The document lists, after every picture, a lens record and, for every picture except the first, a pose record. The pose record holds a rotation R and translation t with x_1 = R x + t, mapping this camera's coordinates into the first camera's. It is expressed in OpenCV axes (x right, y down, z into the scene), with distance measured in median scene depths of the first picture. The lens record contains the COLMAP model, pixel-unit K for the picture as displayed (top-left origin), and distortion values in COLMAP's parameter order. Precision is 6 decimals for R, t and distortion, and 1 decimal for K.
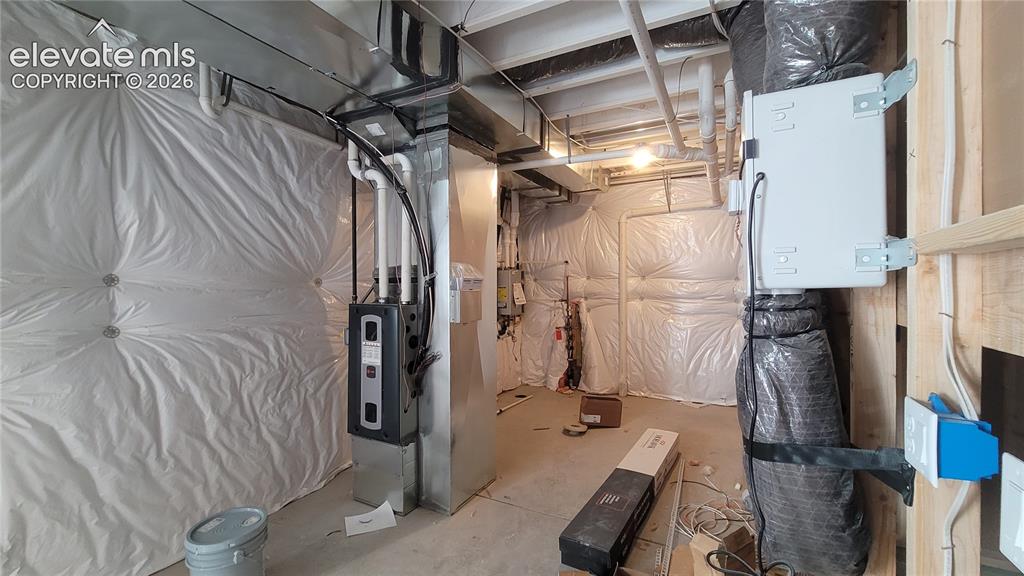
lens RADIAL K [[414.9, 0, 515.6], [0, 414.9, 288.3], [0, 0, 1]] dist [-0.000765, -0.000130]
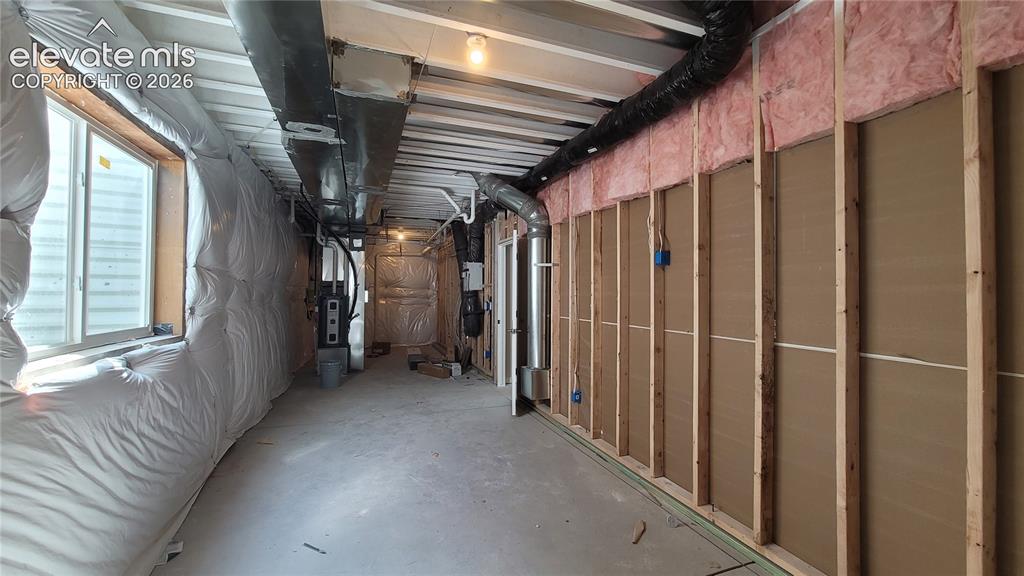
lens RADIAL K [[414.9, 0, 515.6], [0, 414.9, 288.3], [0, 0, 1]] dist [-0.000765, -0.000130]
pose [[0.677089, 0.020720, 0.735609, -1.483536], [-0.006517, 0.999733, -0.022161, 0.043094], [-0.735872, 0.010211, 0.677043, -1.592183]]
